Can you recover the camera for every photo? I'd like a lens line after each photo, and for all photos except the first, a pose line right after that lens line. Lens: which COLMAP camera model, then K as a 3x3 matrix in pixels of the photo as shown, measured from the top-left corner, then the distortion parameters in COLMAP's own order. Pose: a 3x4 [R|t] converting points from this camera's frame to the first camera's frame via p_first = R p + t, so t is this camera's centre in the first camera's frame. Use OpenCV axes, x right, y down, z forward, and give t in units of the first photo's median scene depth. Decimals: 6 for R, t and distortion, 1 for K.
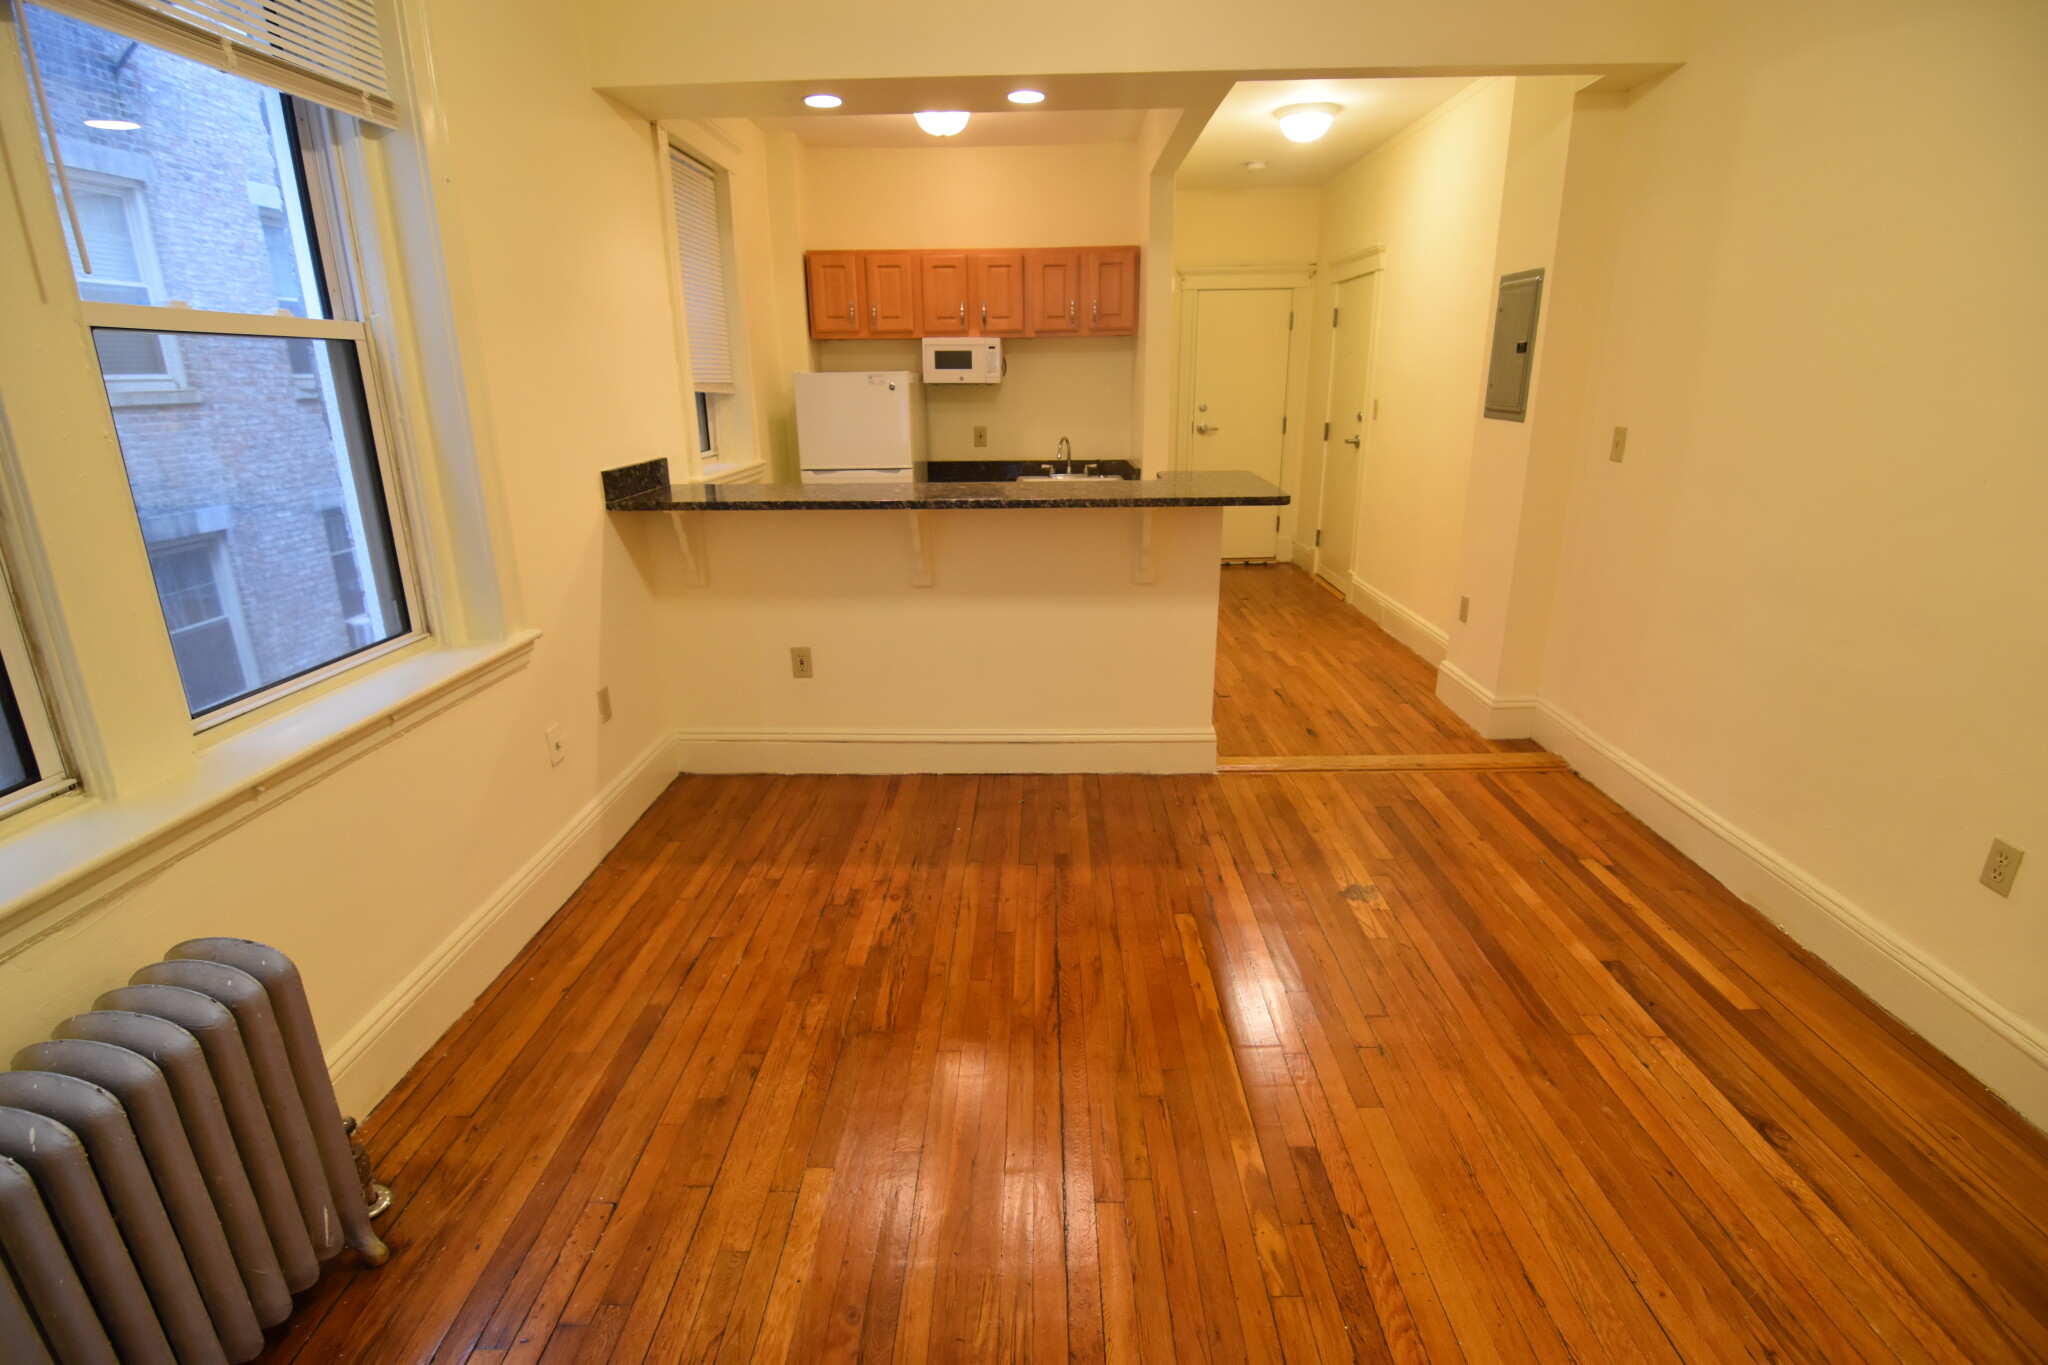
lens RADIAL K [[1007.0, 0, 1024.5], [0, 1007.0, 688.5], [0, 0, 1]] dist [-0.001471, -0.012840]
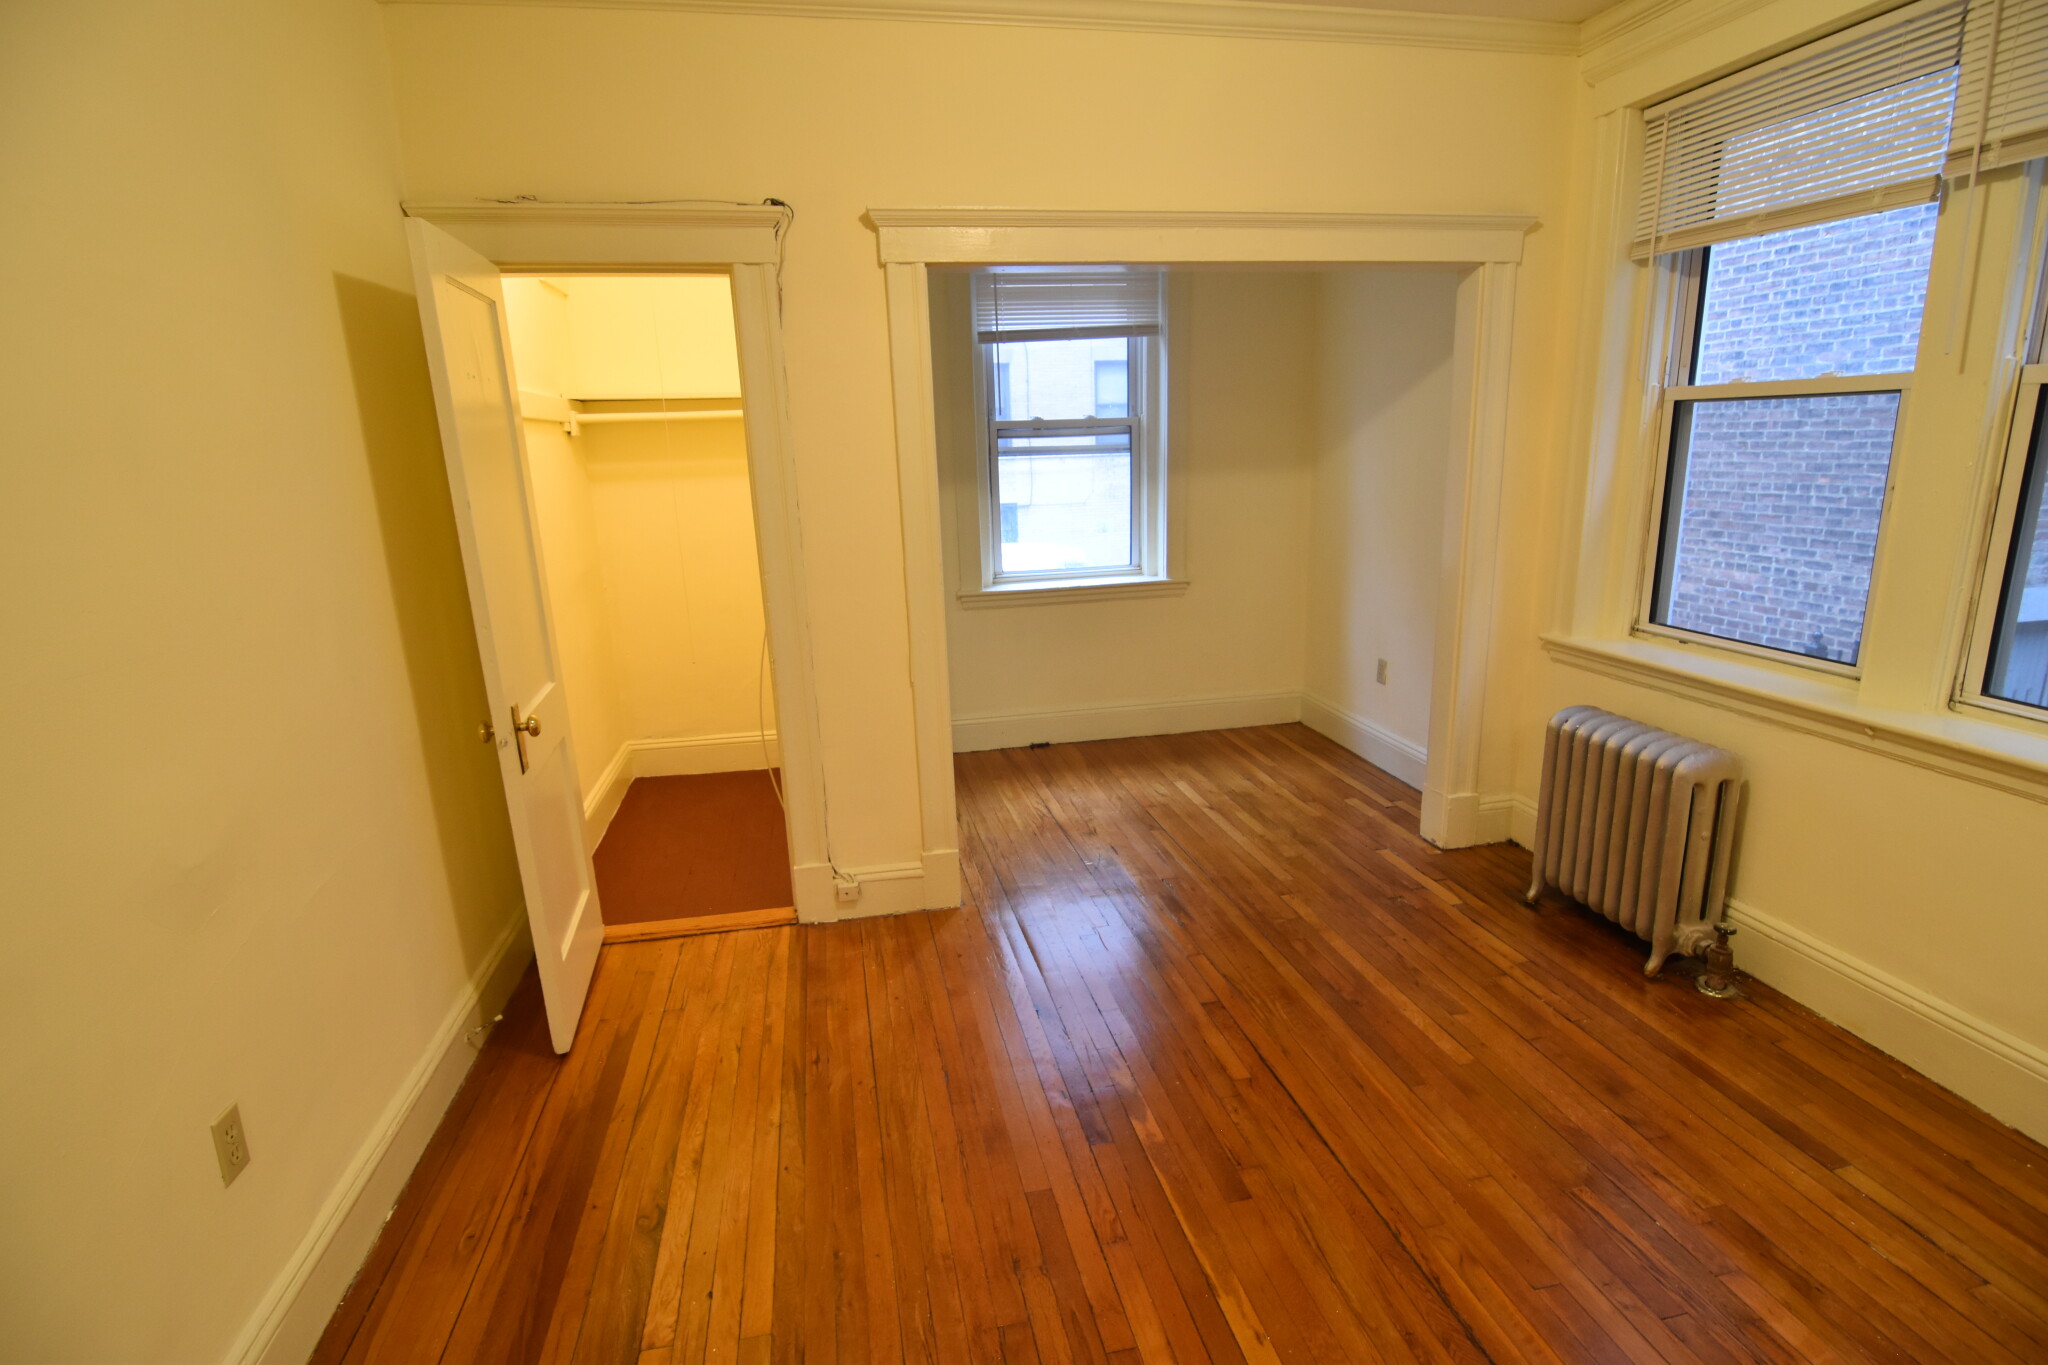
lens RADIAL K [[1007.0, 0, 1024.5], [0, 1007.0, 688.5], [0, 0, 1]] dist [-0.001471, -0.012840]
pose [[-0.975668, 0.090314, -0.199788, 0.447996], [-0.025208, 0.858972, 0.511402, -0.452600], [0.217799, 0.503995, -0.835795, 1.384619]]
